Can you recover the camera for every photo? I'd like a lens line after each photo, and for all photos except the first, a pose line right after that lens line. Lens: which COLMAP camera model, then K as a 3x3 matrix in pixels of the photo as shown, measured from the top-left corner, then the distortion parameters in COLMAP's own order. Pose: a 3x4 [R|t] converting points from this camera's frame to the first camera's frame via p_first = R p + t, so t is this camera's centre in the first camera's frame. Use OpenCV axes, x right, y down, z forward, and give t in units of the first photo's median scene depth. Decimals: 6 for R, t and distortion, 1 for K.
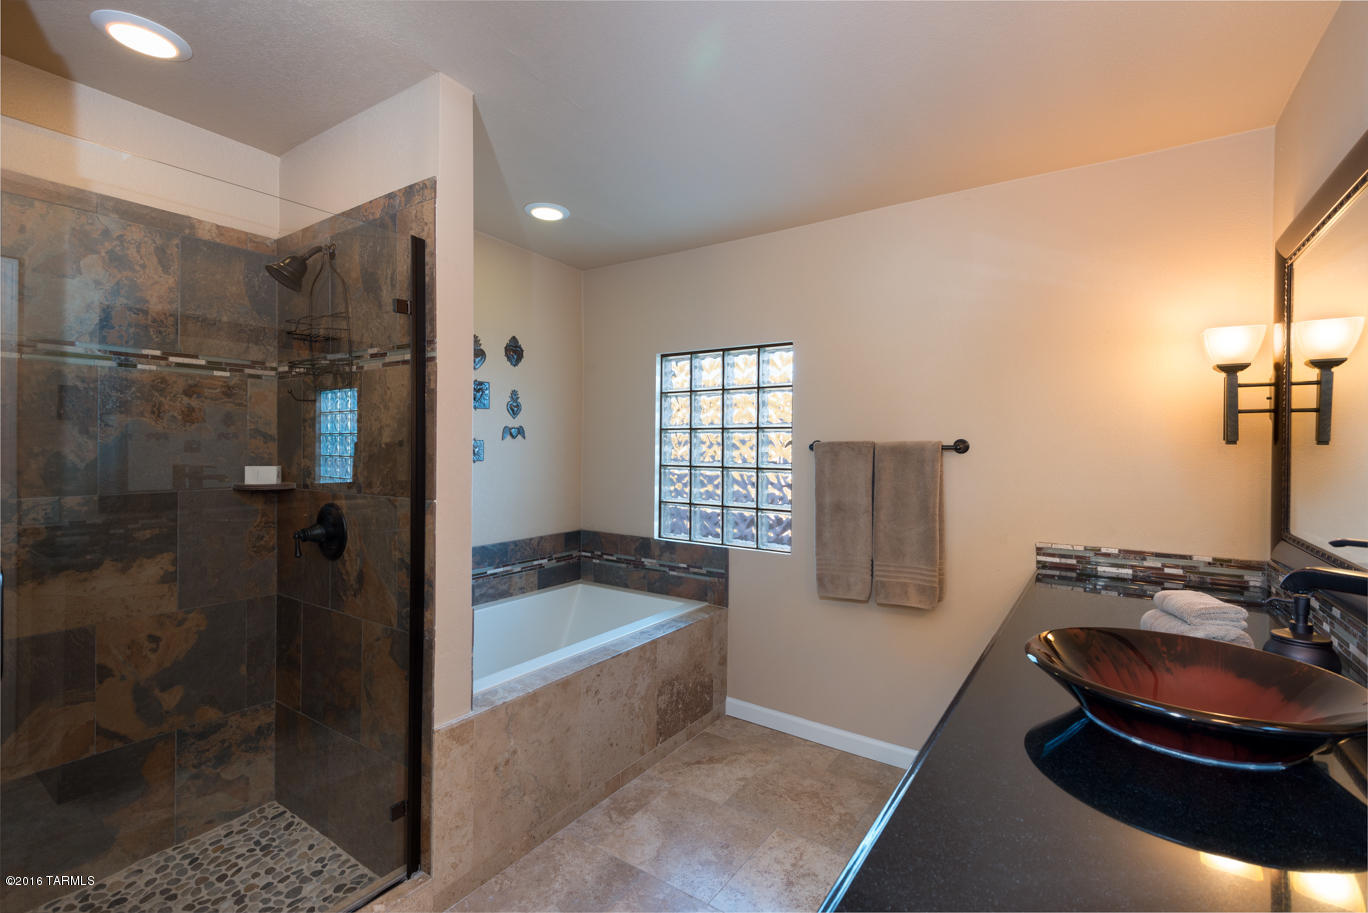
lens RADIAL K [[618.1, 0, 683.6], [0, 618.1, 454.2], [0, 0, 1]] dist [0.002266, 0.000039]
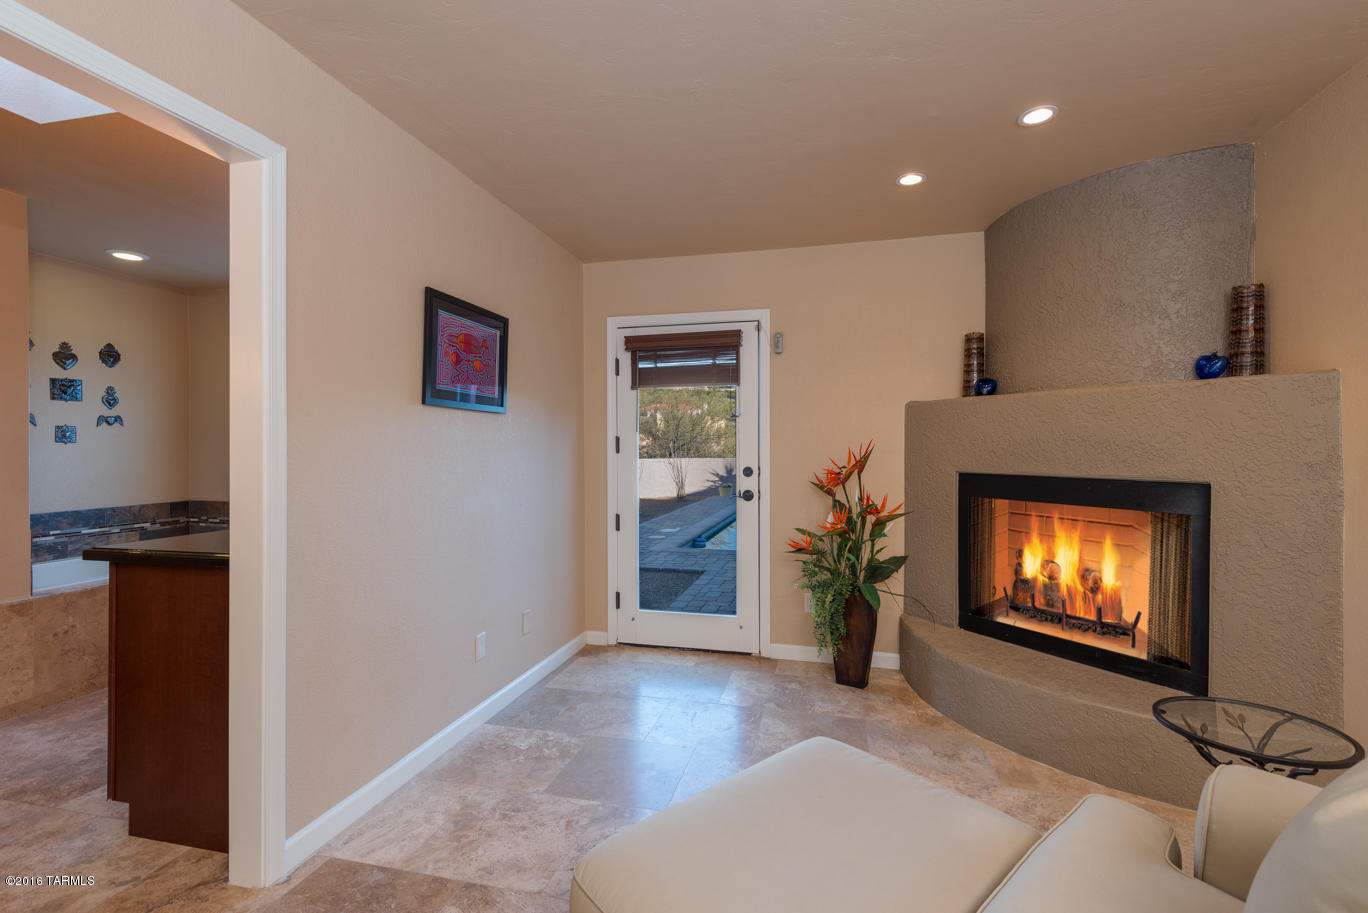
lens RADIAL K [[618.1, 0, 687.1], [0, 618.1, 456.5], [0, 0, 1]] dist [0.002266, 0.000039]
pose [[0.929942, -0.010564, 0.367555, 0.353339], [0.008551, 0.999938, 0.007103, 0.039015], [-0.367608, -0.003462, 0.929975, -0.598686]]
